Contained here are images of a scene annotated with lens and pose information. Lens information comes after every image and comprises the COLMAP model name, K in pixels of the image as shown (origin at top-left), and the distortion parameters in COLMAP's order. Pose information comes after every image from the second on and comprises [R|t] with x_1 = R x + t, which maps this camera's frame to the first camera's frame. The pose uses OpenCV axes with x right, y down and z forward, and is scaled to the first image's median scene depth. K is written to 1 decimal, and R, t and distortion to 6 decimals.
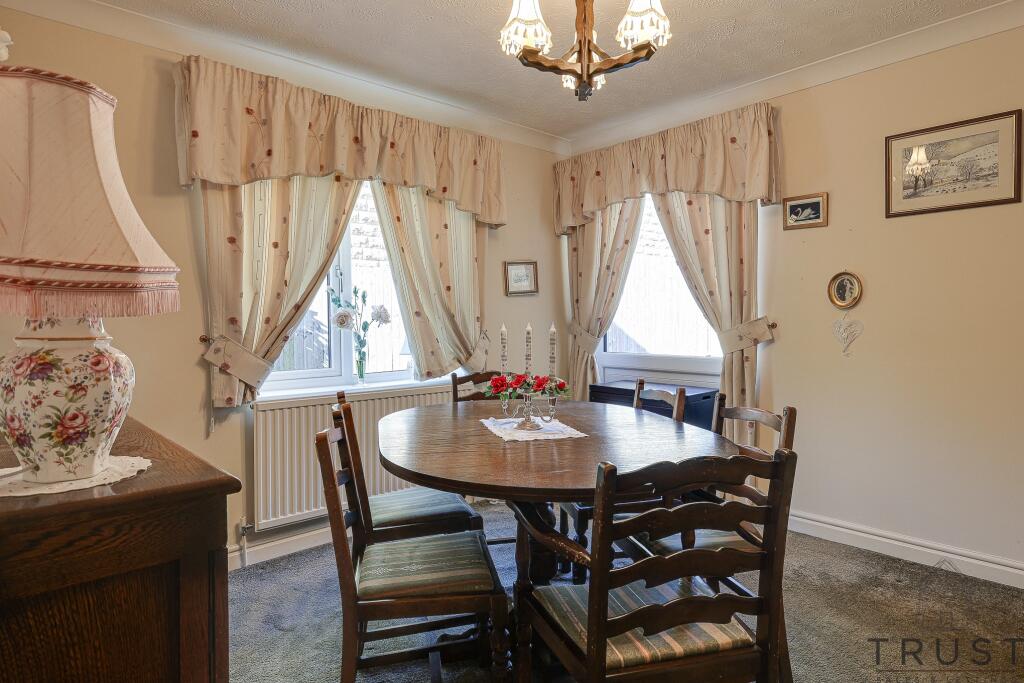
lens RADIAL K [[593.5, 0, 527.4], [0, 593.5, 332.1], [0, 0, 1]] dist [-0.001454, -0.000279]
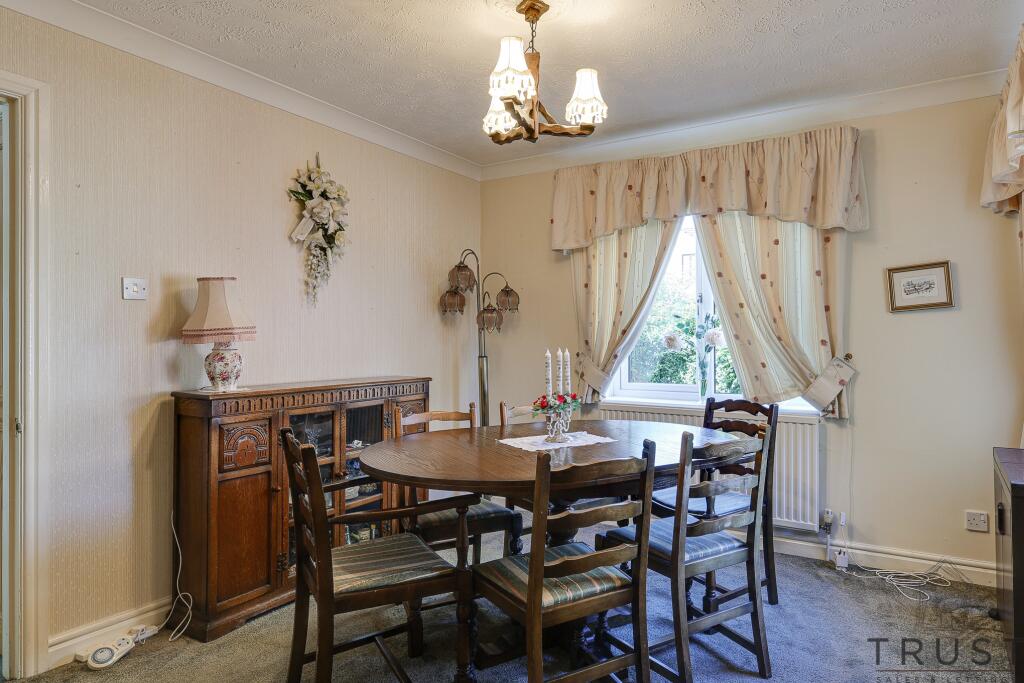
lens RADIAL K [[593.5, 0, 527.4], [0, 593.5, 332.1], [0, 0, 1]] dist [-0.001454, -0.000279]
pose [[0.267142, -0.006004, -0.963638, 0.757900], [-0.020312, 0.999723, -0.011860, -0.022092], [0.963443, 0.022742, 0.266946, 0.444237]]
